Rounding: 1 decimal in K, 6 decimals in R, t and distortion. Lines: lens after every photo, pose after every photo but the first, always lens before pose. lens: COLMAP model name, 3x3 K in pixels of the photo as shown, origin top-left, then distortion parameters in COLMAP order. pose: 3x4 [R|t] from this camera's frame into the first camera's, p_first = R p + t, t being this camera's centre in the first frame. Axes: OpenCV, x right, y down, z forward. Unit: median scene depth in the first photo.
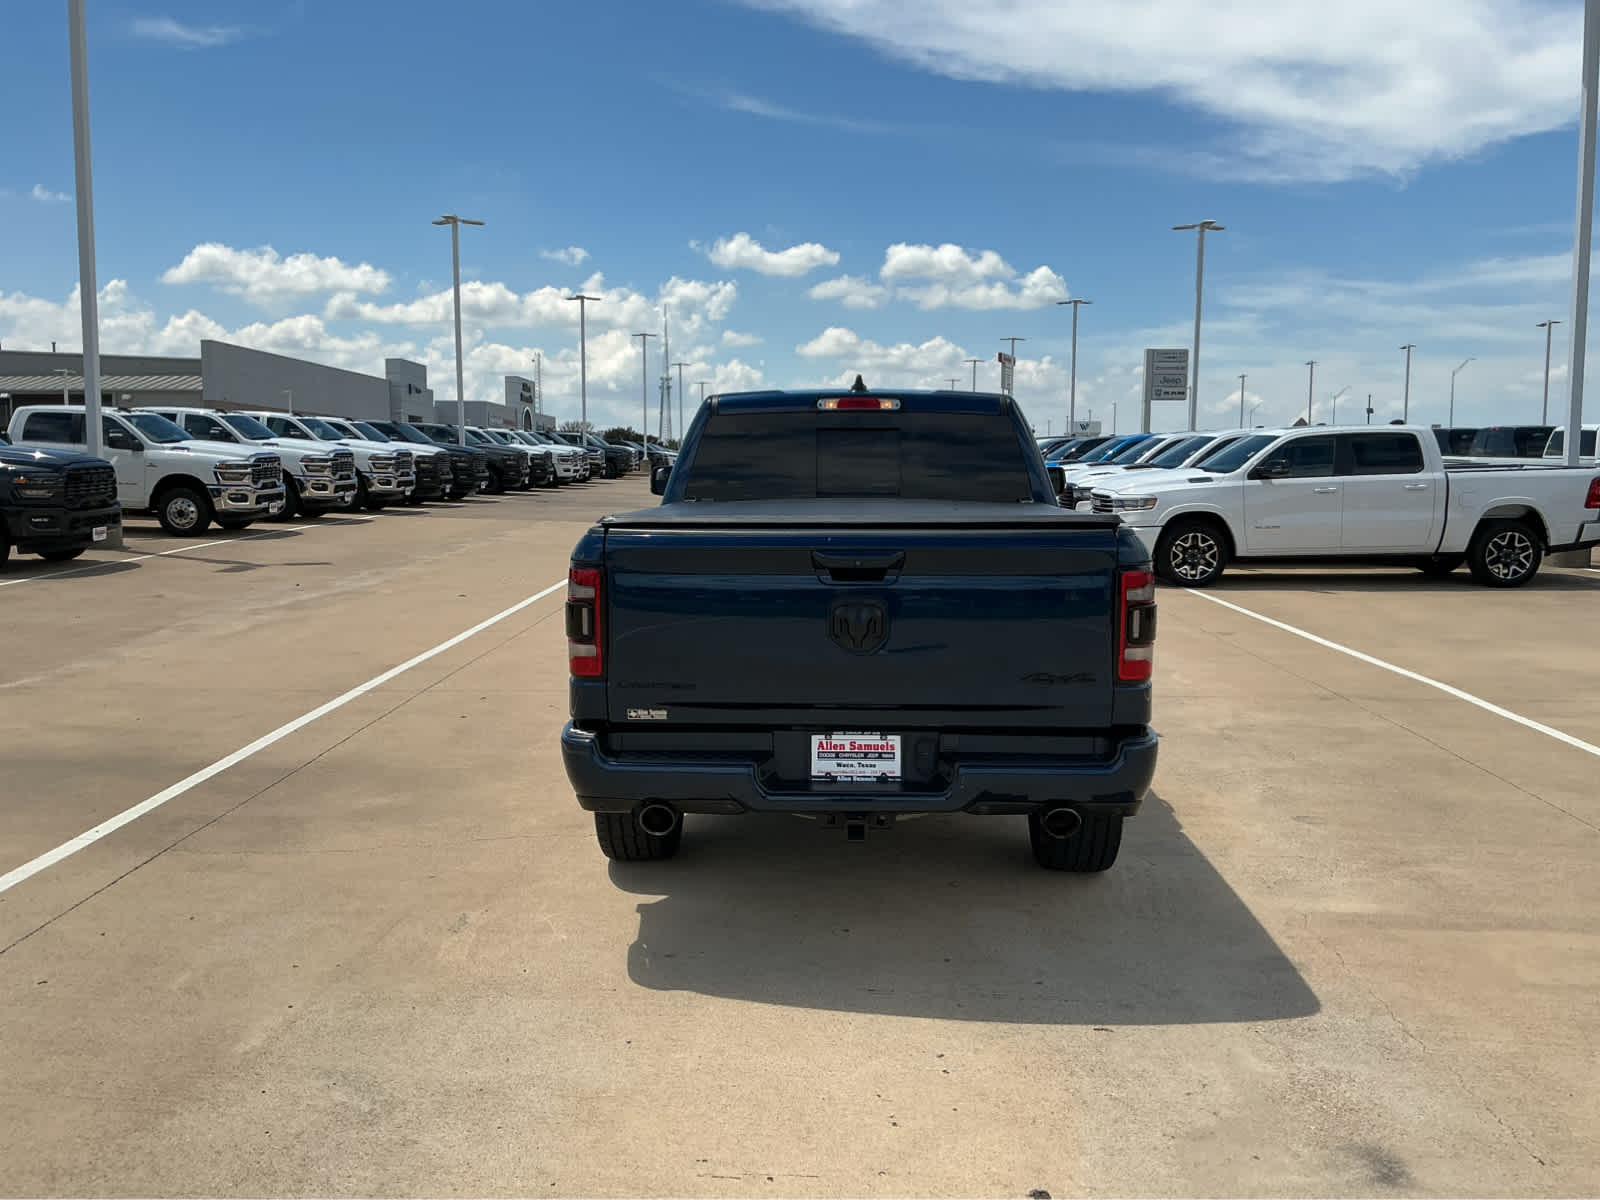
lens RADIAL K [[1309.3, 0, 800.0], [0, 1309.3, 600.0], [0, 0, 1]] dist [0.099189, -0.194151]
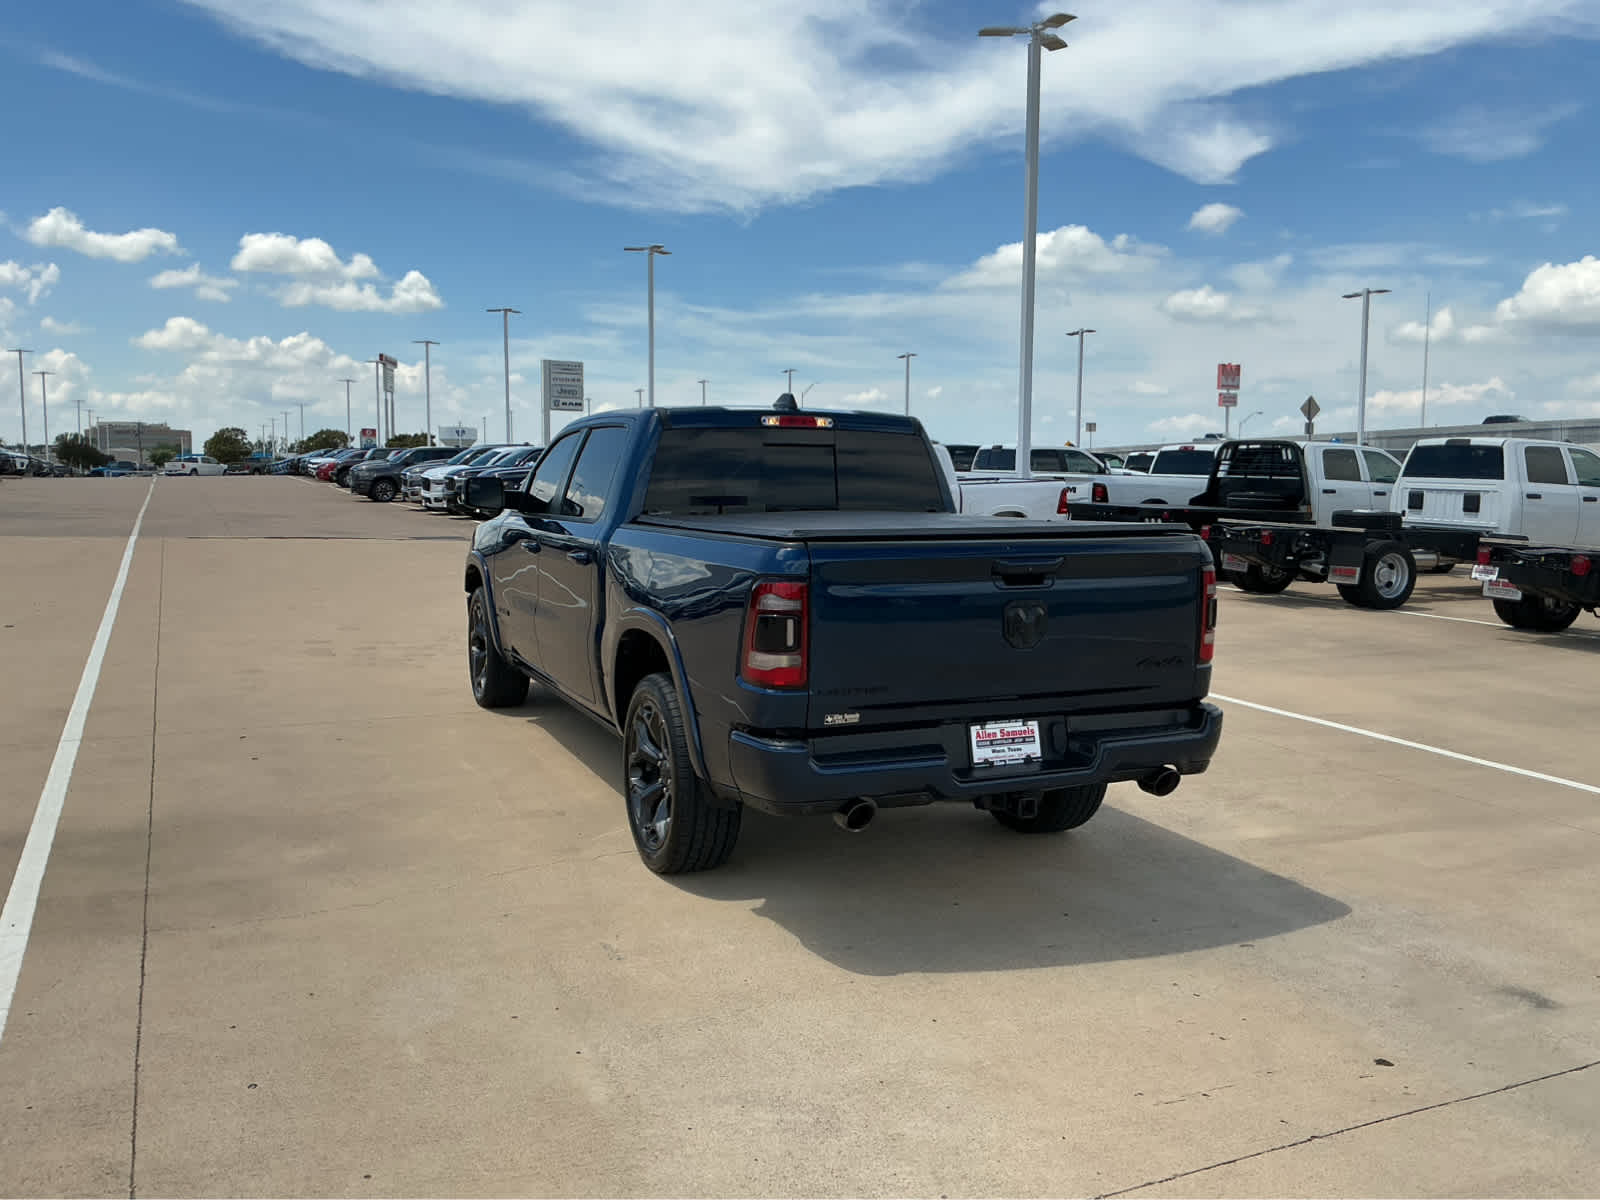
lens RADIAL K [[1301.5, 0, 793.6], [0, 1301.5, 590.3], [0, 0, 1]] dist [0.149897, -0.316153]
pose [[0.898424, -0.033714, 0.437832, -0.590081], [0.039168, 0.999227, -0.003429, -0.013562], [-0.437378, 0.020230, 0.899050, 0.068465]]
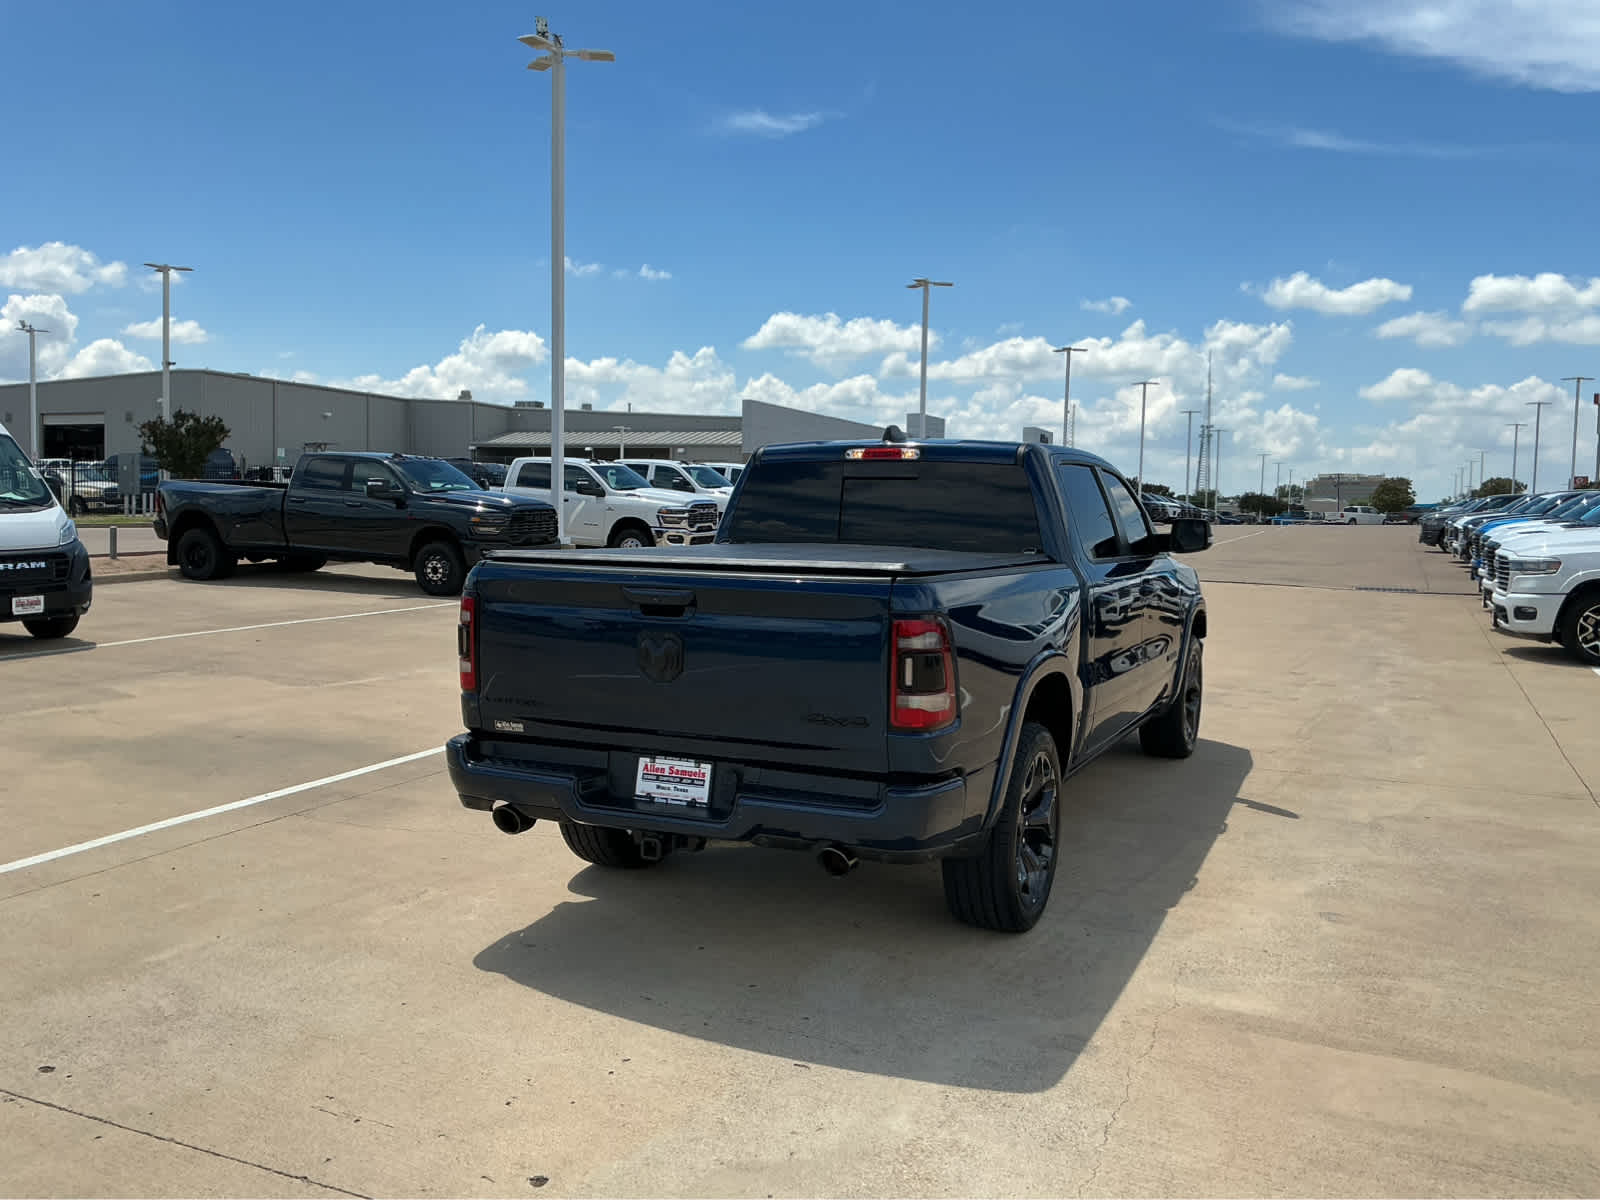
lens RADIAL K [[1309.3, 0, 800.0], [0, 1309.3, 600.0], [0, 0, 1]] dist [0.099189, -0.194151]
pose [[0.922939, 0.040484, -0.382812, 0.528983], [-0.054851, 0.998138, -0.026686, -0.004848], [0.381019, 0.045627, 0.923441, 0.040794]]
